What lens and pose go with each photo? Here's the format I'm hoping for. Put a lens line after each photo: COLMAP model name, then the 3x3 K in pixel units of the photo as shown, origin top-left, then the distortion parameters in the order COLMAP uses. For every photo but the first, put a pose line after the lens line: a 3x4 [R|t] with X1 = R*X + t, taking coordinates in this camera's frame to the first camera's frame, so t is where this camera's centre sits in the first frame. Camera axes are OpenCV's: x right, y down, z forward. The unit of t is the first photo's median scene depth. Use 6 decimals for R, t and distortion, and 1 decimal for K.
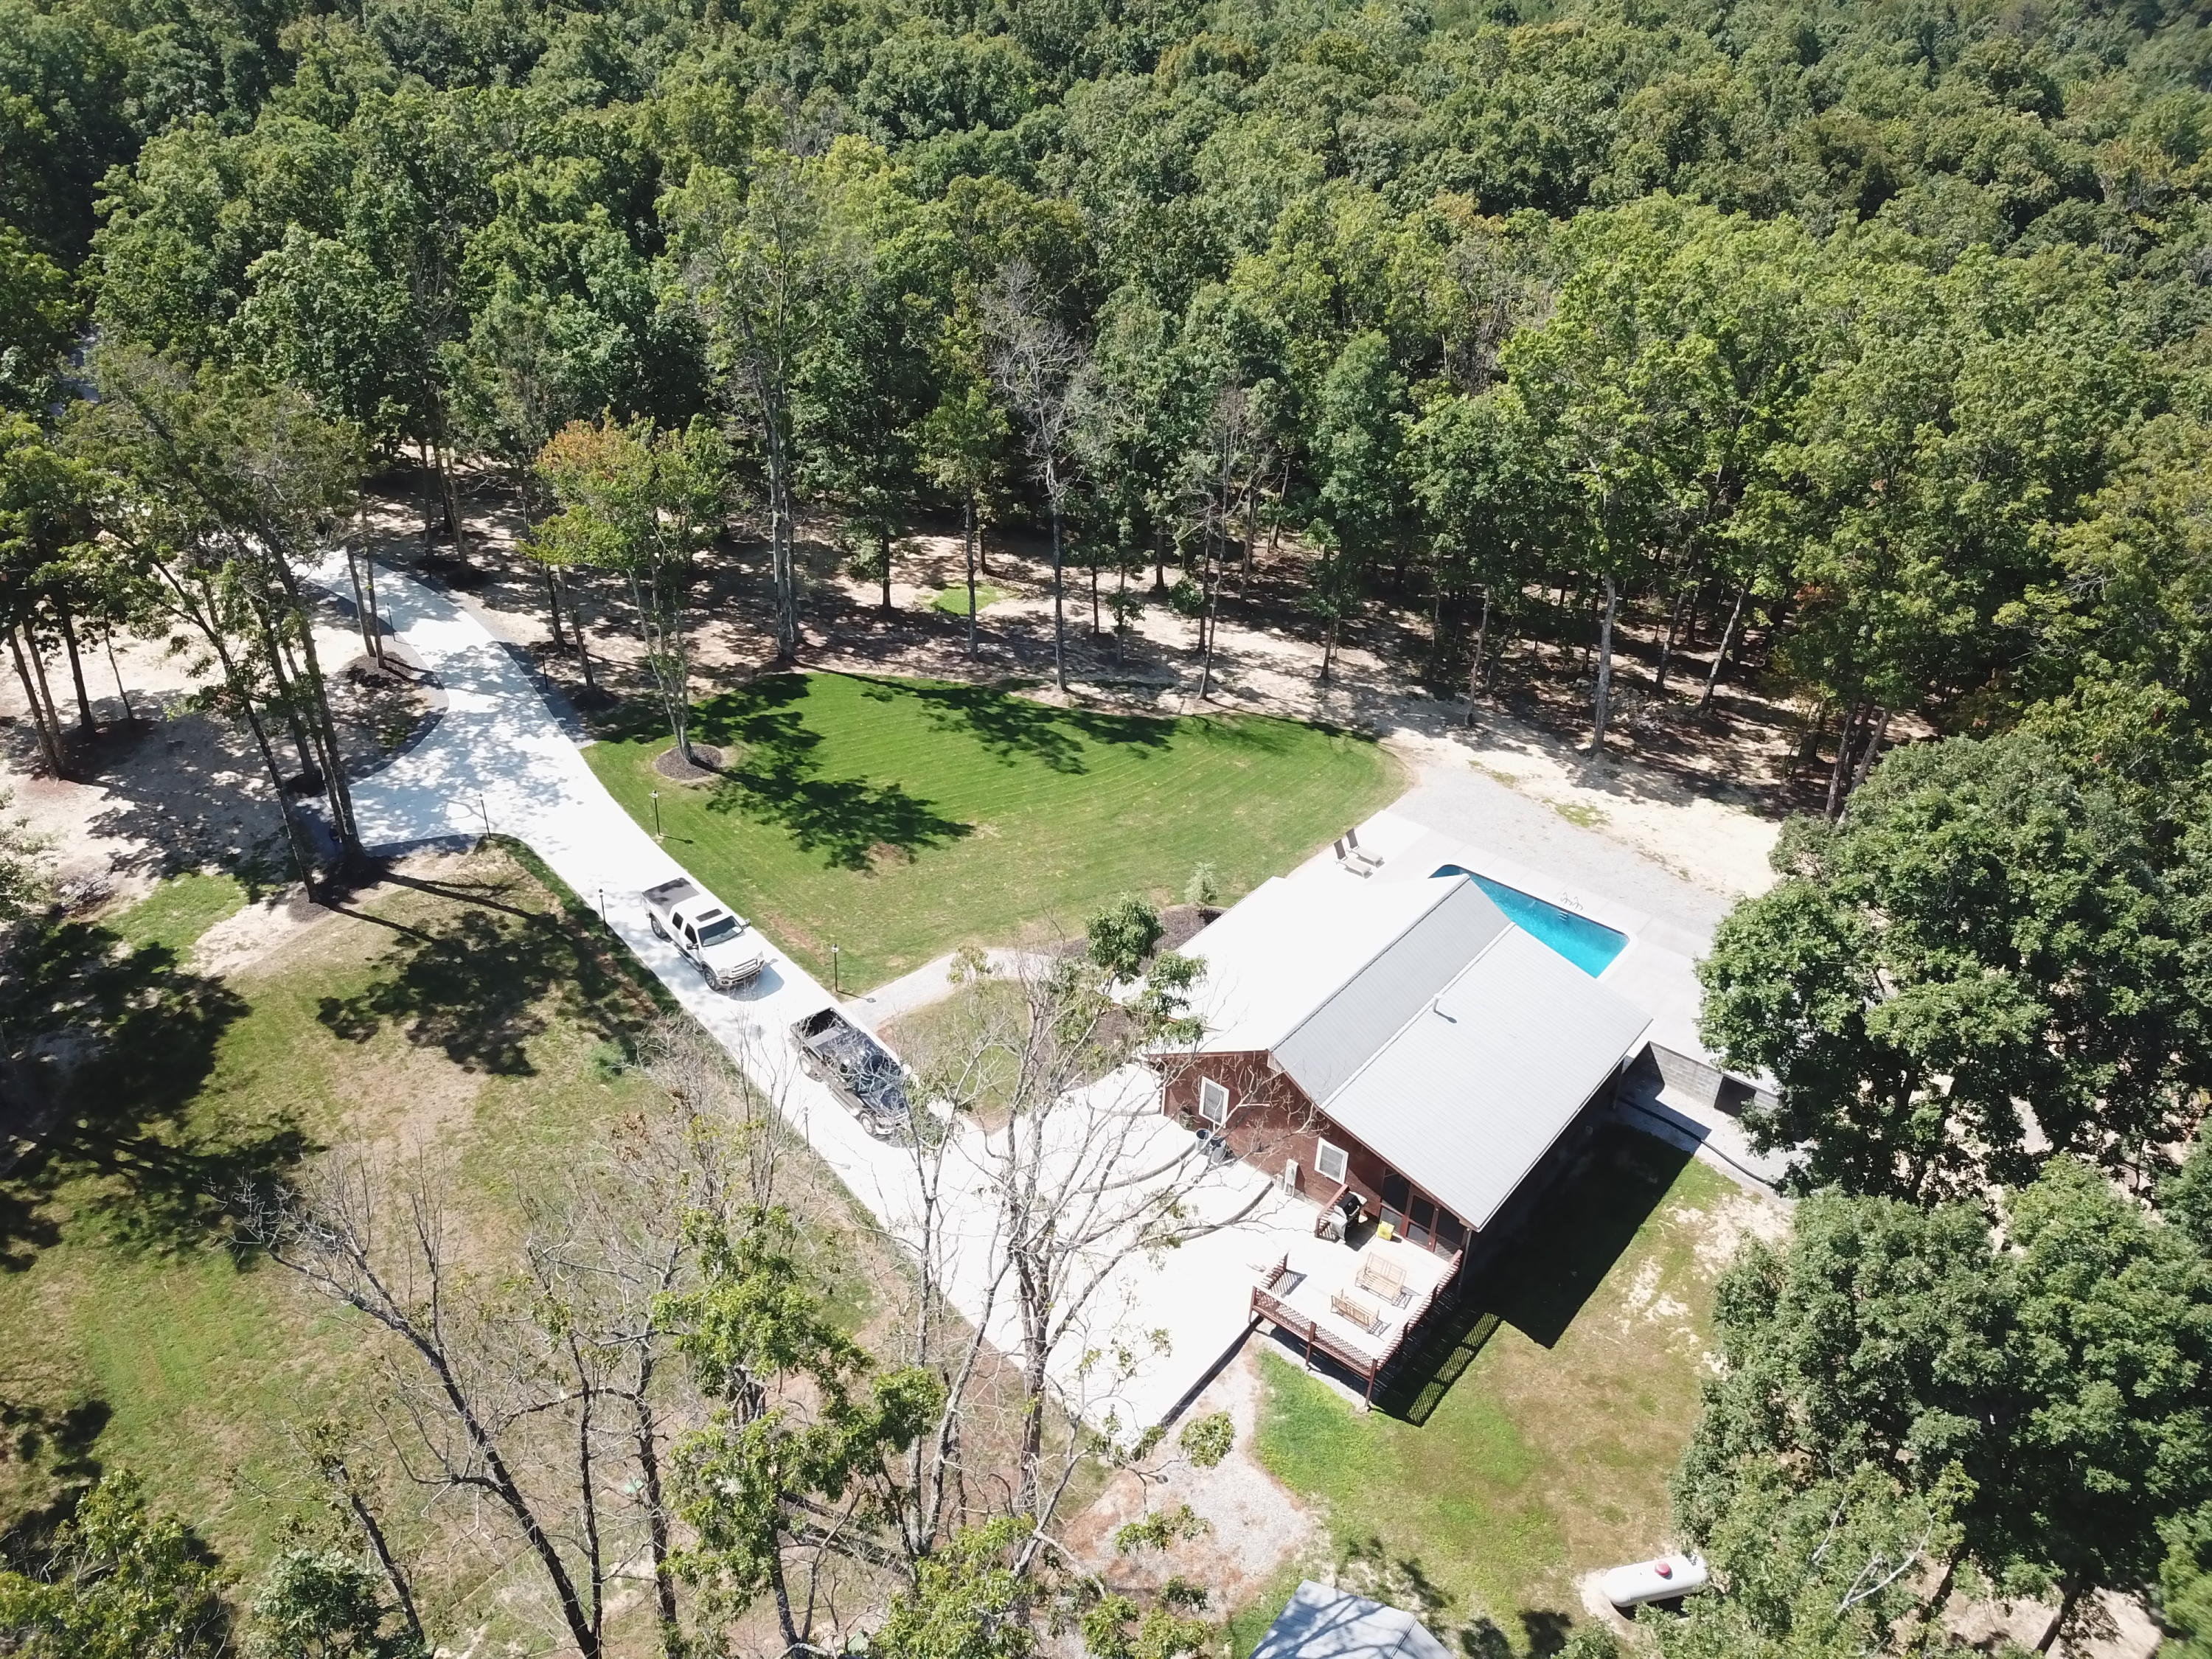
lens RADIAL K [[1687.3, 0, 1101.3], [0, 1687.3, 841.7], [0, 0, 1]] dist [0.018588, -0.021815]
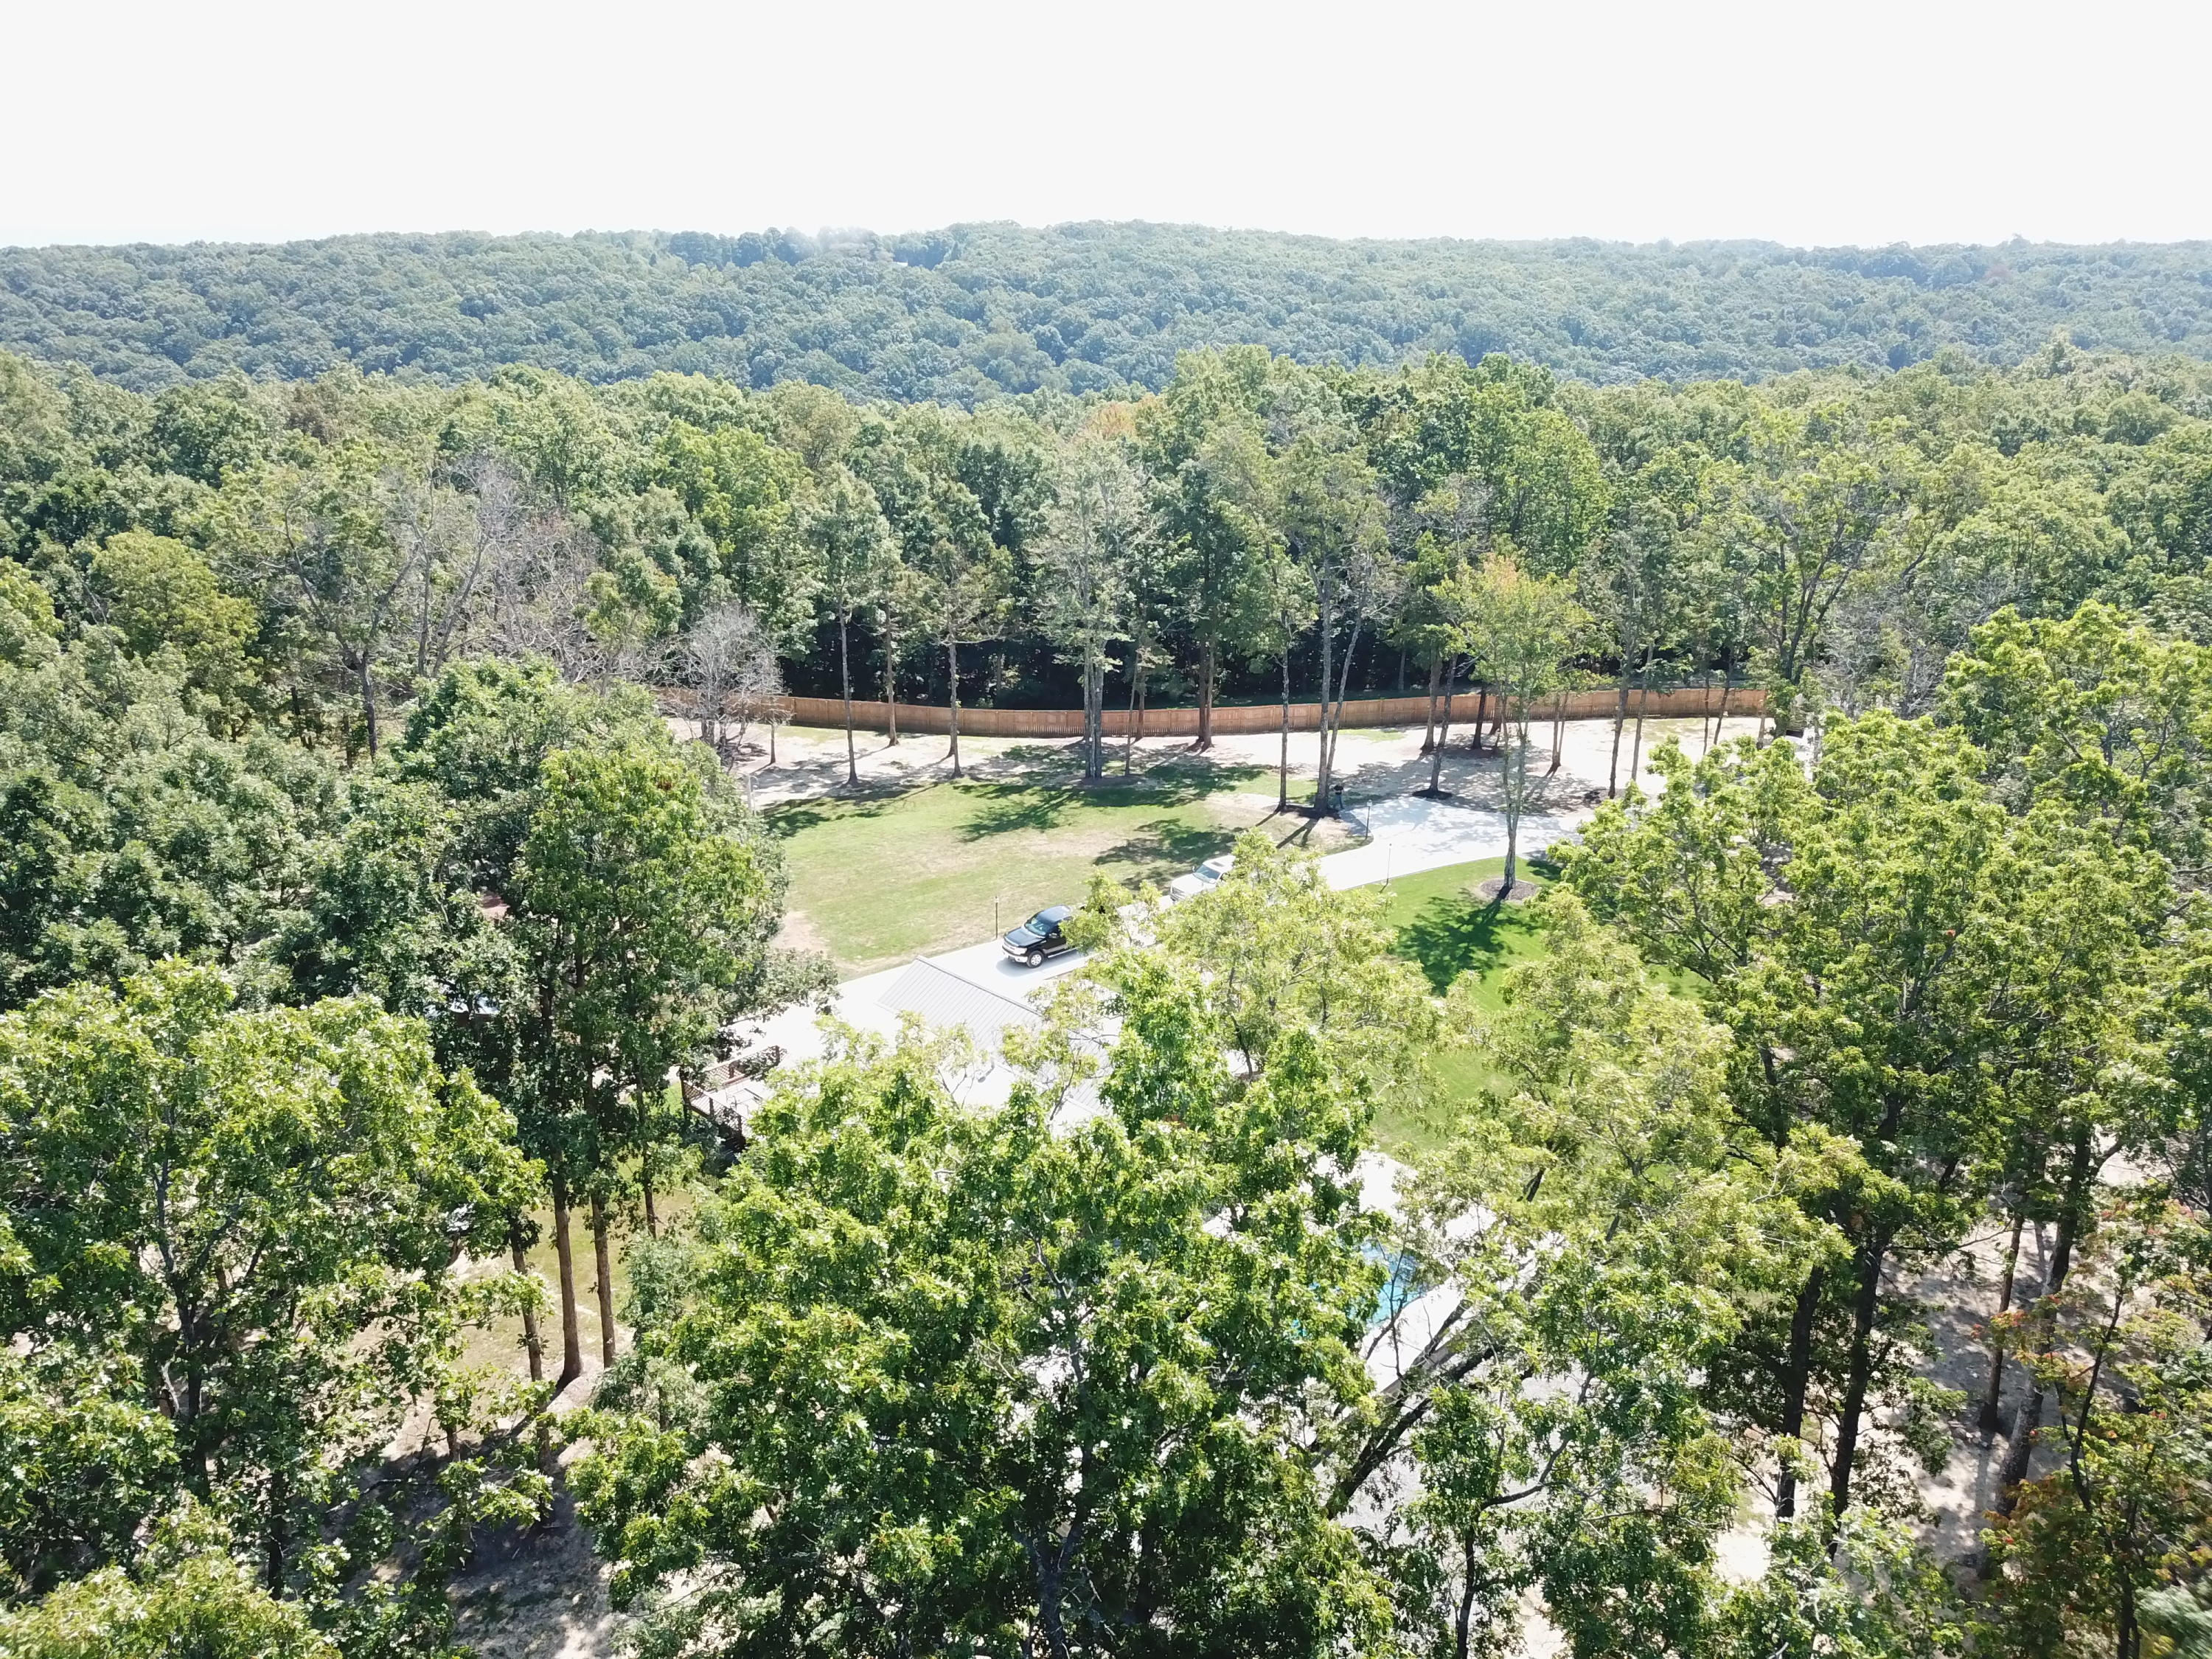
lens RADIAL K [[1687.3, 0, 1092.1], [0, 1687.3, 830.1], [0, 0, 1]] dist [0.018588, -0.021815]
pose [[-0.131471, 0.273993, -0.952703, 0.805897], [-0.545112, 0.782722, 0.300332, -0.250744], [0.827991, 0.558815, 0.046451, 0.672822]]
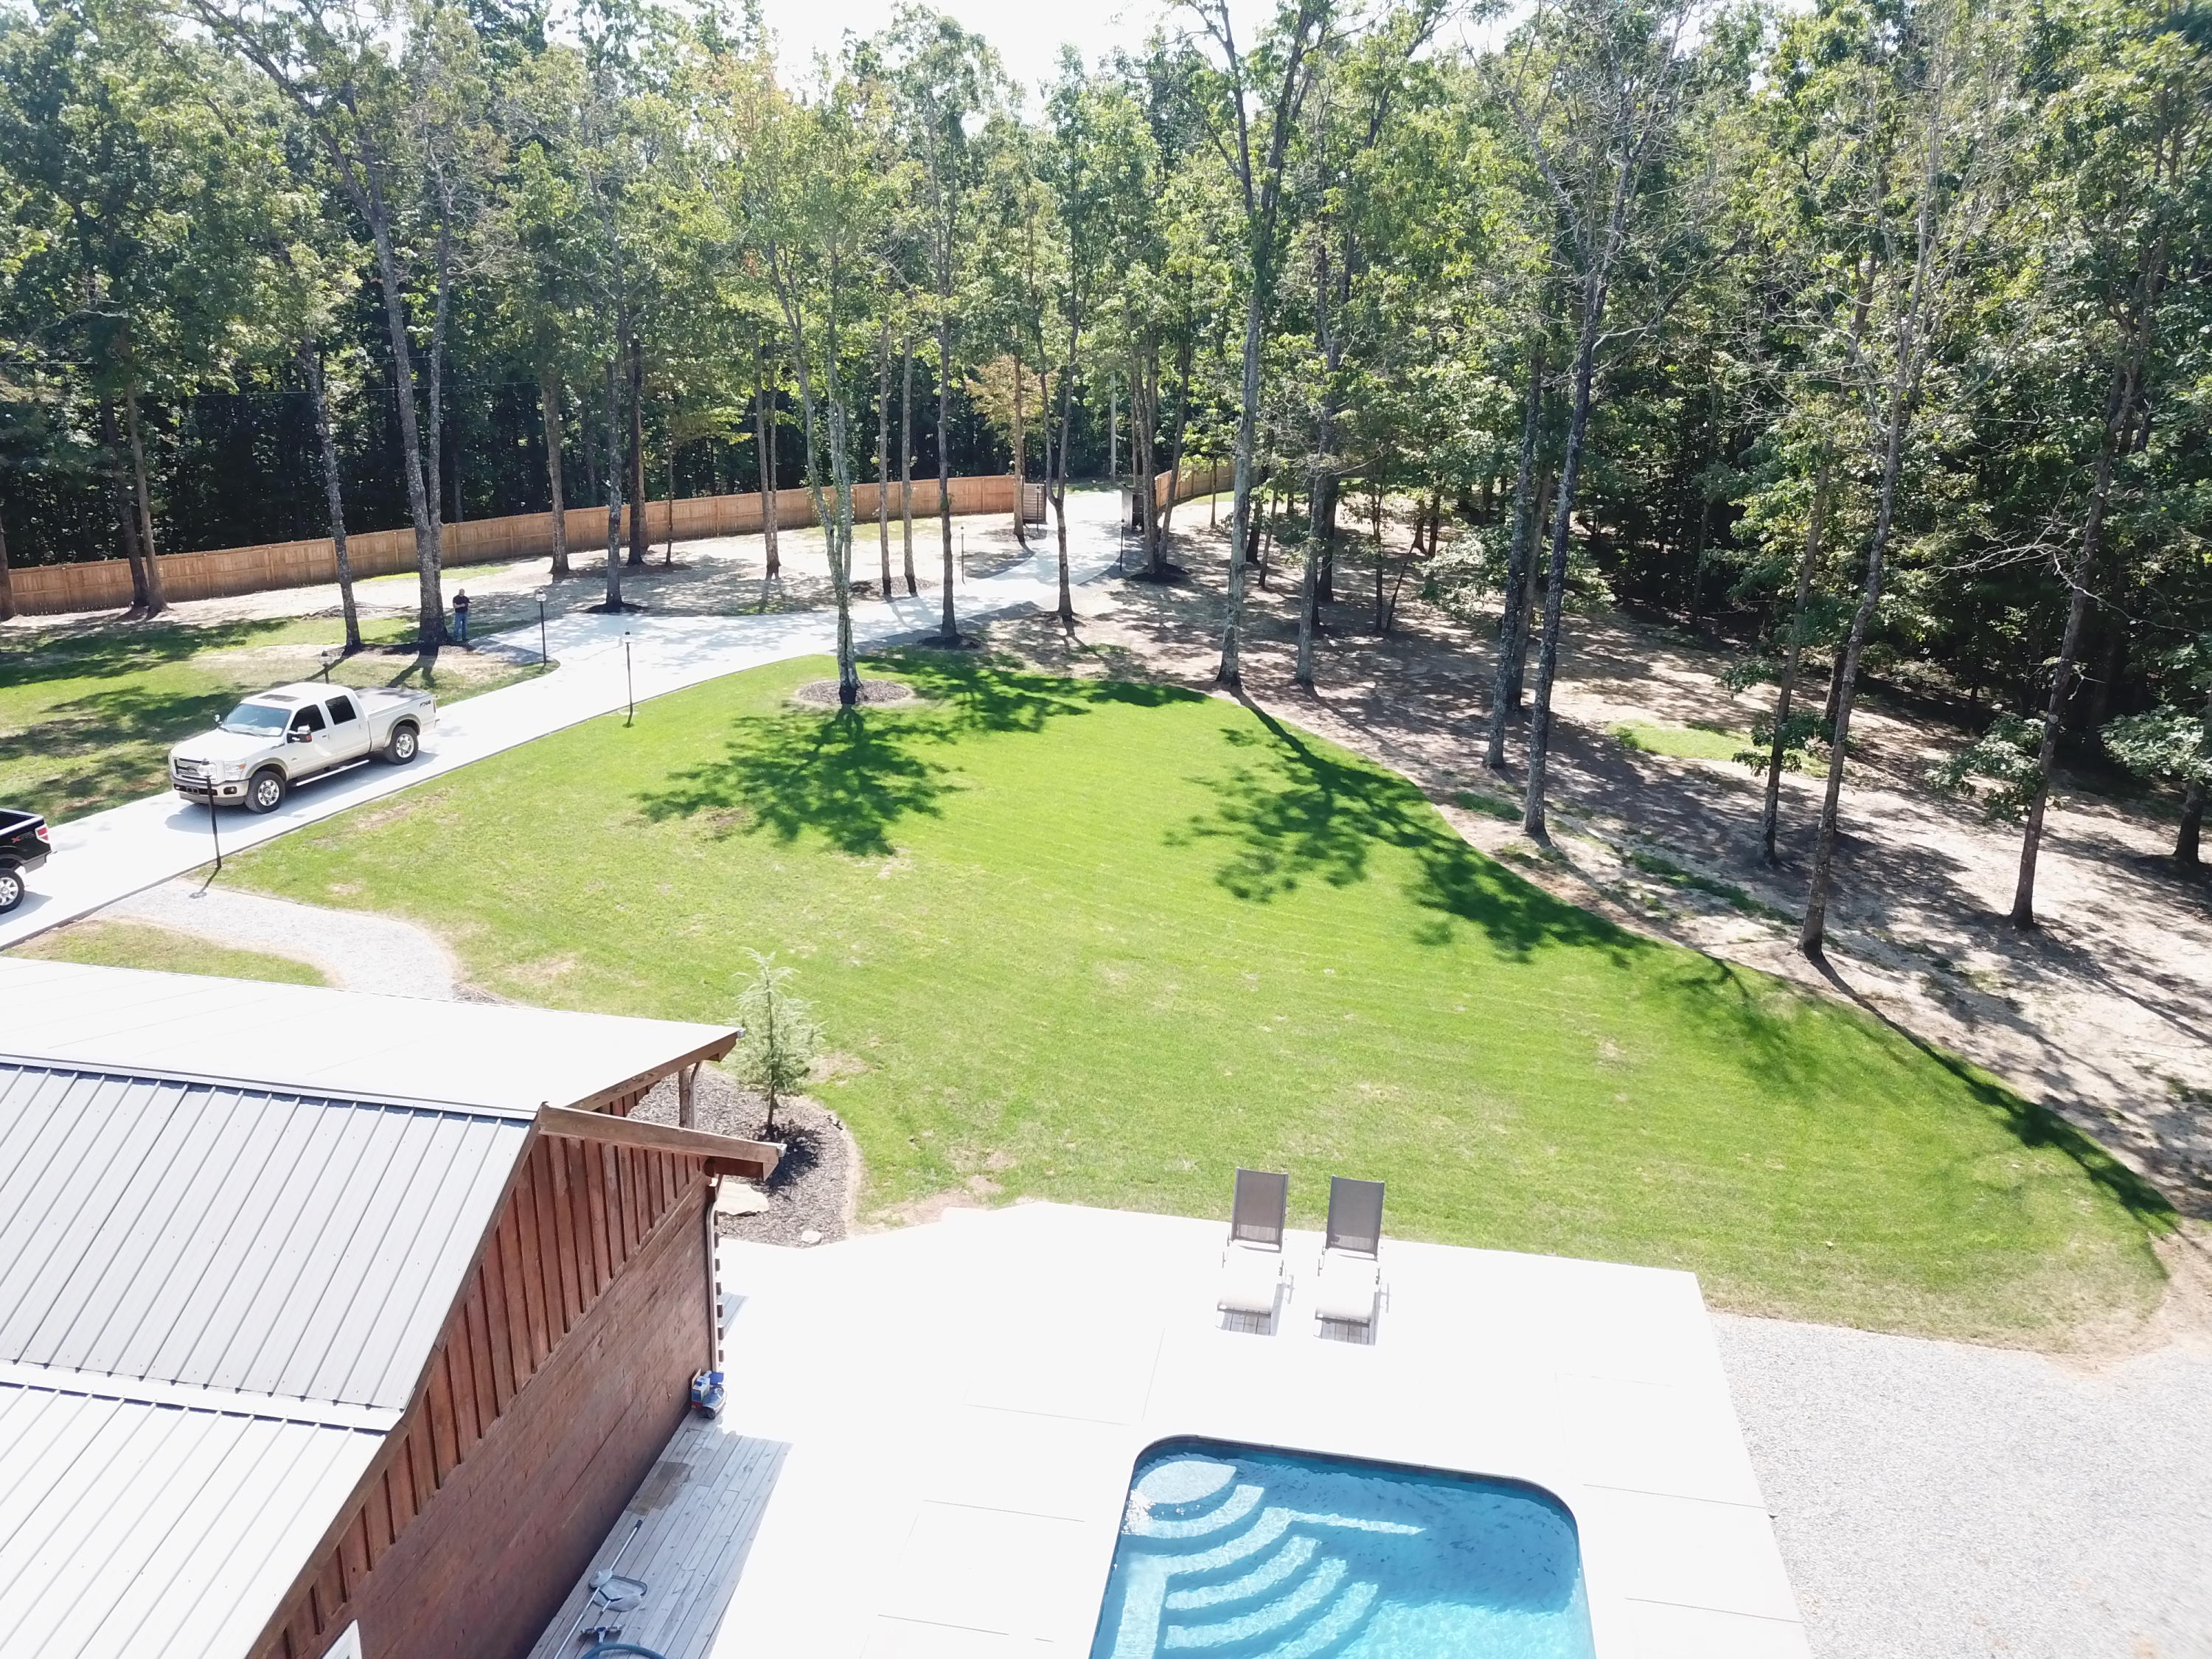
lens RADIAL K [[1687.3, 0, 1092.5], [0, 1687.3, 838.5], [0, 0, 1]] dist [0.018588, -0.021815]
pose [[0.468286, 0.228397, -0.853547, 0.320876], [-0.475615, 0.879280, -0.025656, -0.024784], [0.744647, 0.417974, 0.520383, 0.738009]]
